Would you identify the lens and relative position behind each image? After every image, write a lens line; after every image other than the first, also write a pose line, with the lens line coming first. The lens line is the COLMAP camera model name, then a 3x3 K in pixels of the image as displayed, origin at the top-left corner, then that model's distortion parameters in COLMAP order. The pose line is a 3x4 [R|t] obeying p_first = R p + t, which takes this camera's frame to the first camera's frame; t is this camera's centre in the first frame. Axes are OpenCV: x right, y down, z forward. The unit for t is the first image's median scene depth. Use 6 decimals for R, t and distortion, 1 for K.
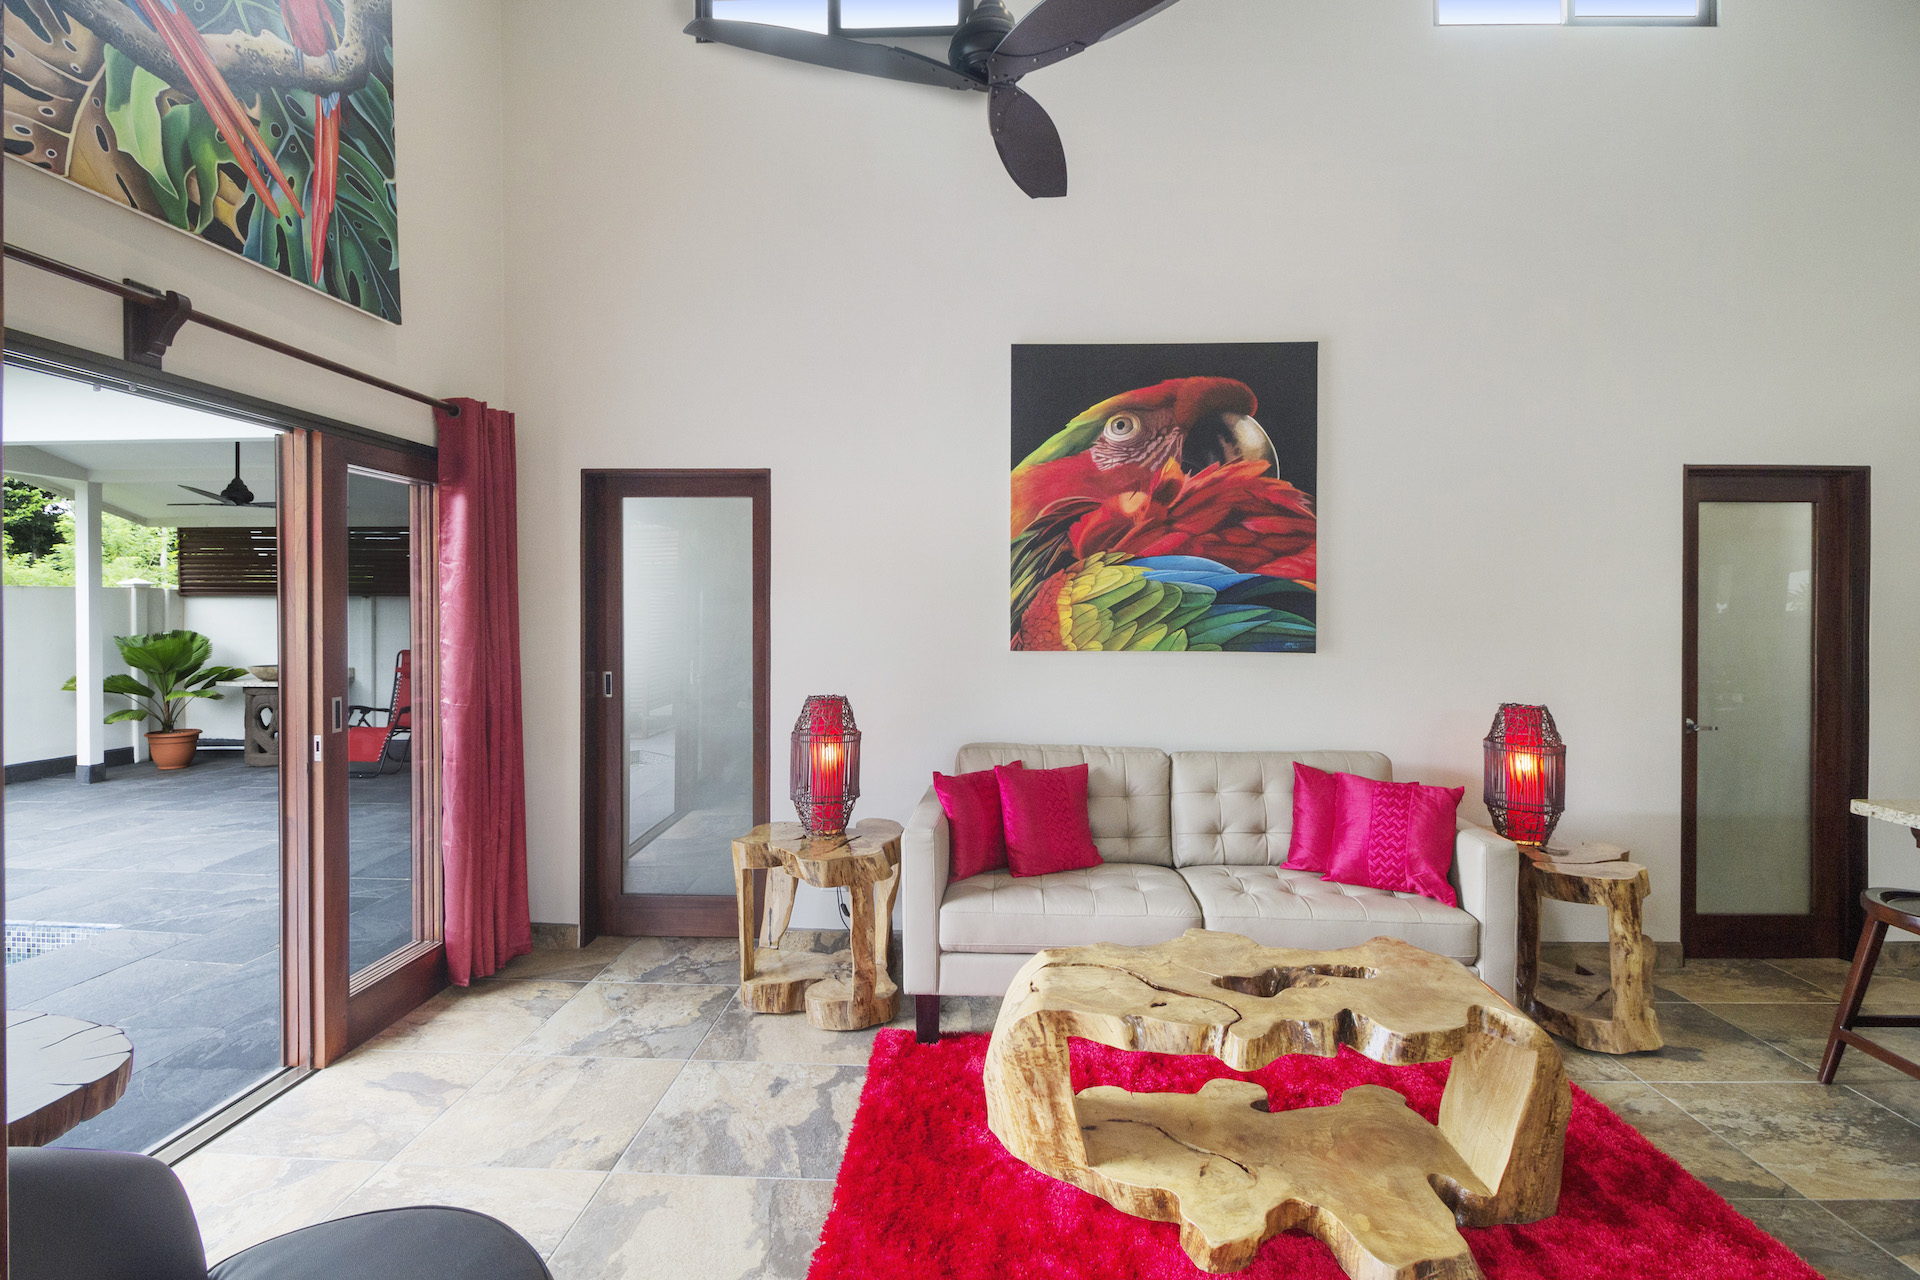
lens RADIAL K [[913.5, 0, 931.7], [0, 913.5, 640.9], [0, 0, 1]] dist [0.017488, -0.012380]
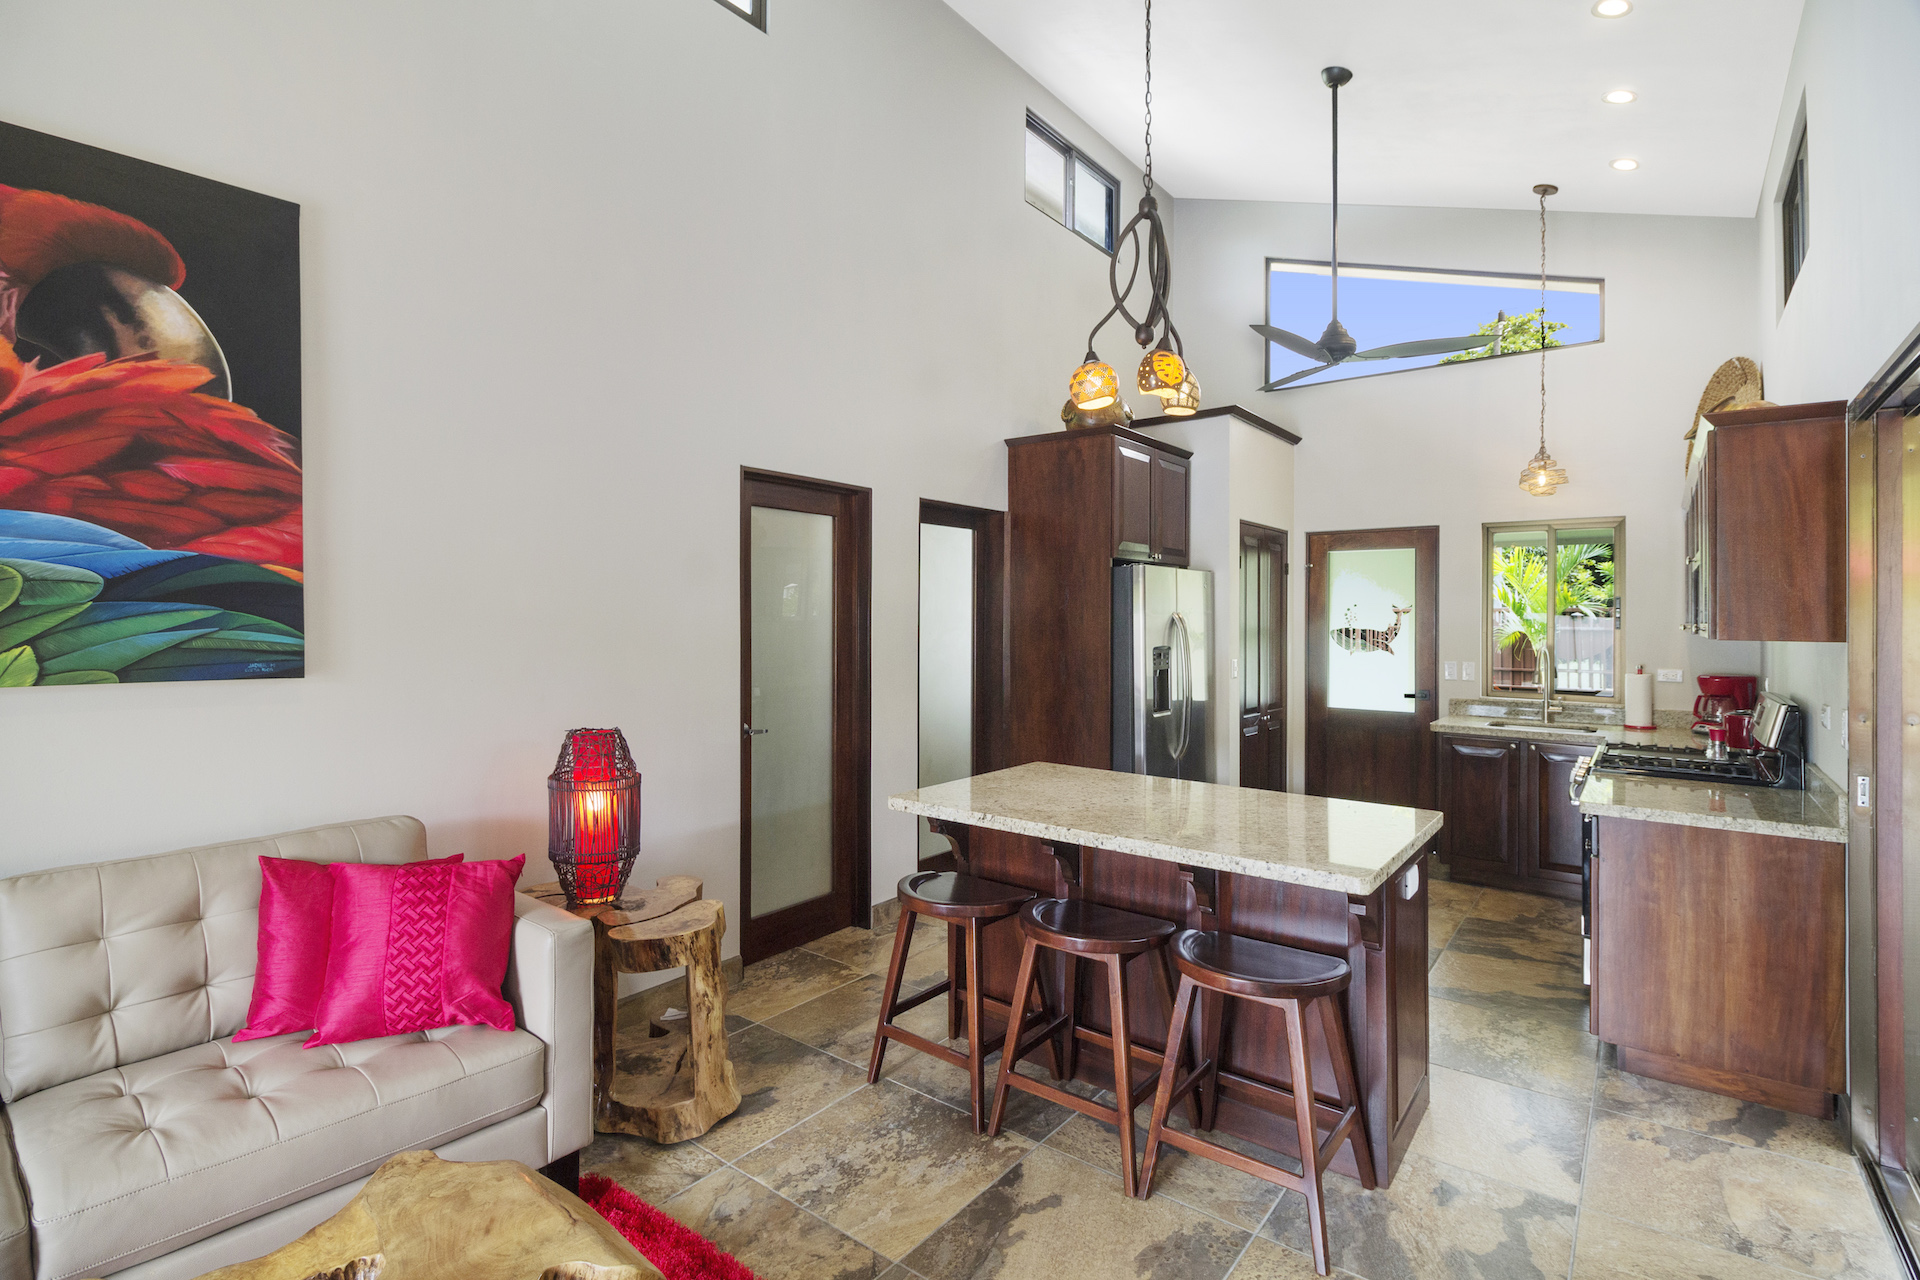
lens RADIAL K [[913.5, 0, 981.7], [0, 913.5, 613.7], [0, 0, 1]] dist [0.017488, -0.012380]
pose [[0.549180, 0.002424, 0.835701, 0.143714], [0.020848, 0.999645, -0.016599, -0.012663], [-0.835444, 0.026539, 0.548934, 0.246260]]
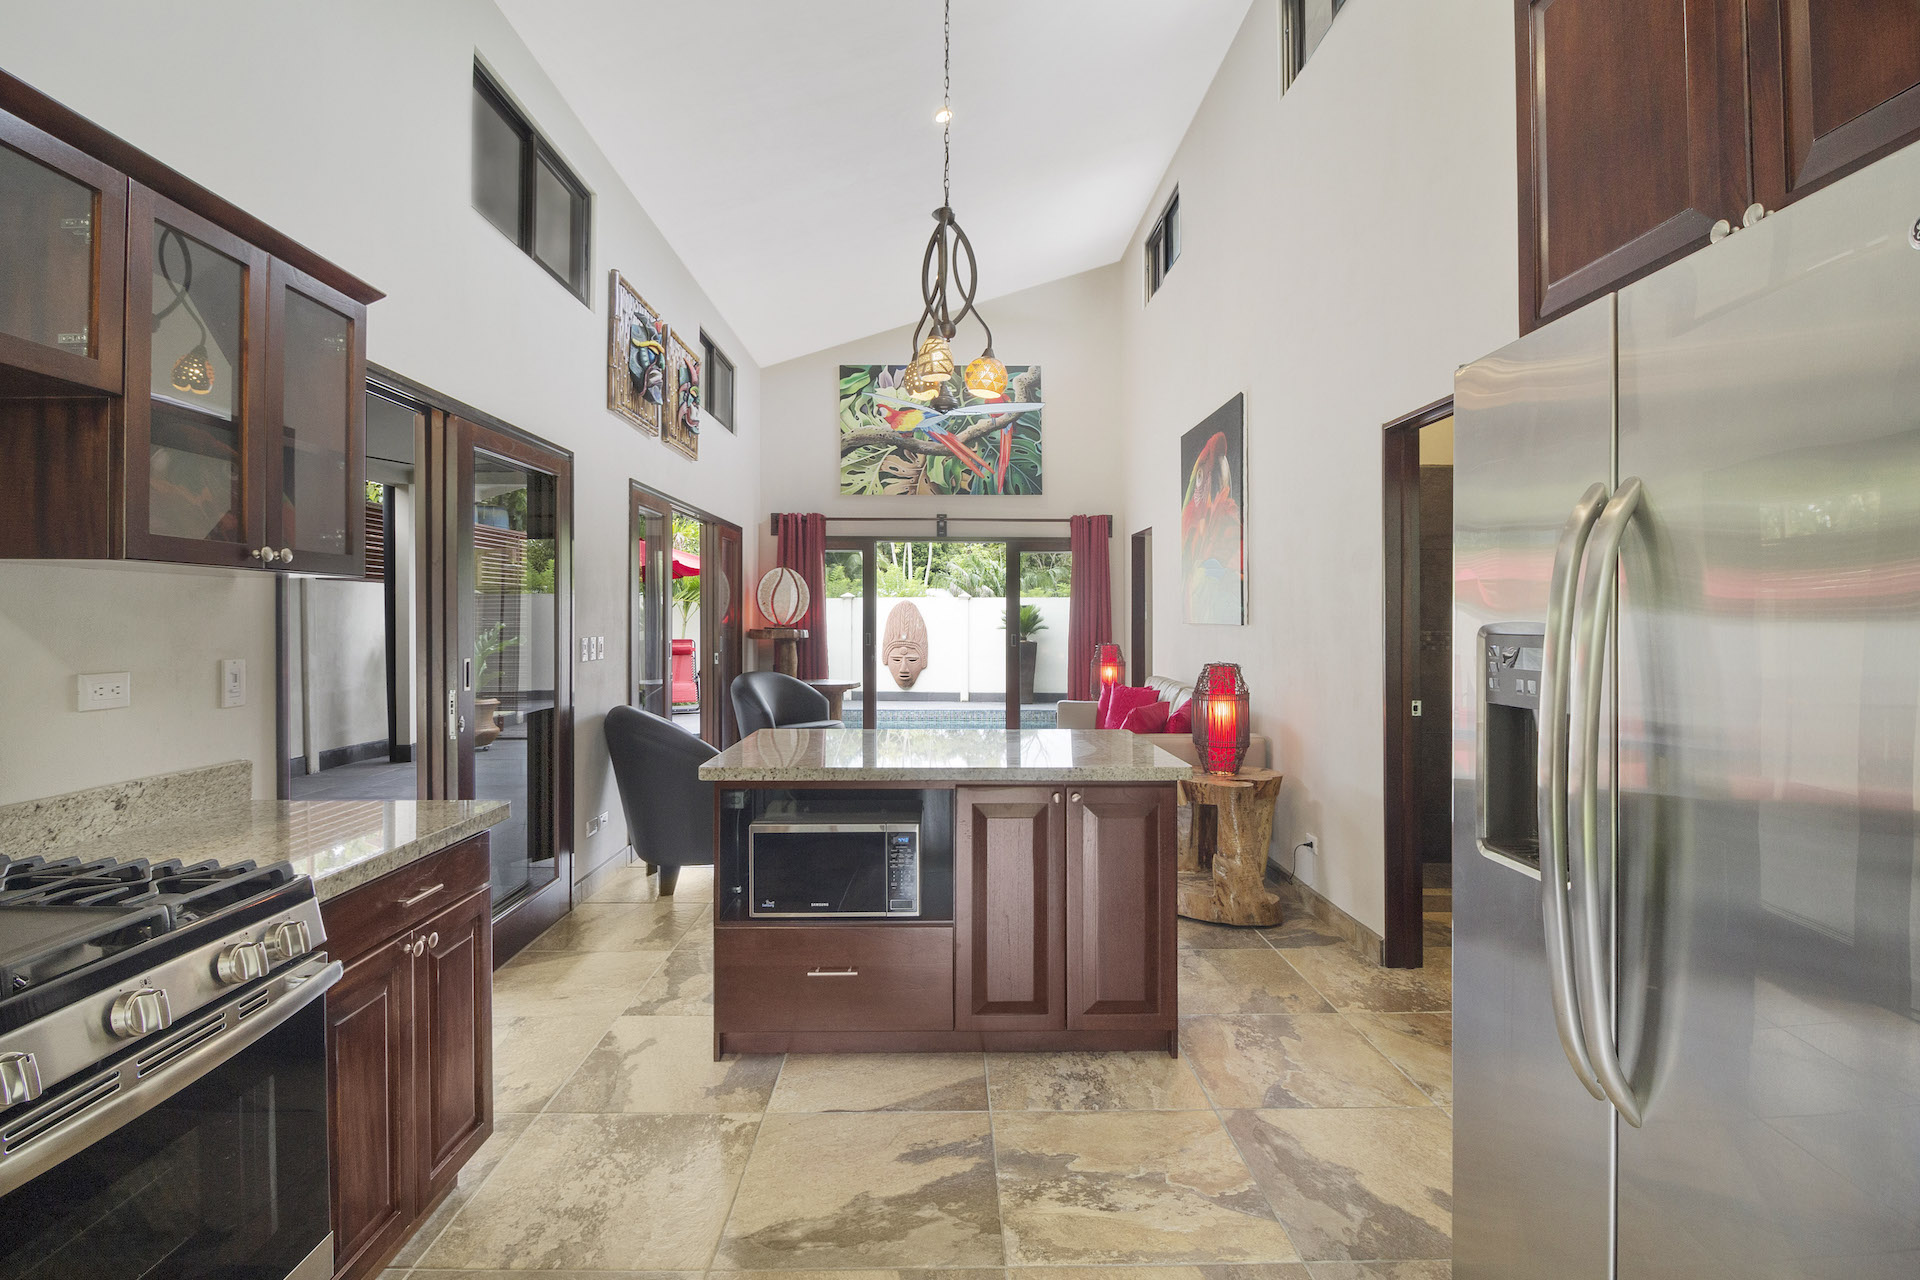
lens RADIAL K [[913.5, 0, 965.8], [0, 913.5, 627.9], [0, 0, 1]] dist [0.017488, -0.012380]
pose [[0.100009, 0.001035, -0.994986, 1.703066], [-0.041437, 0.999136, -0.003125, 0.038131], [0.994123, 0.041542, 0.099965, 0.481235]]
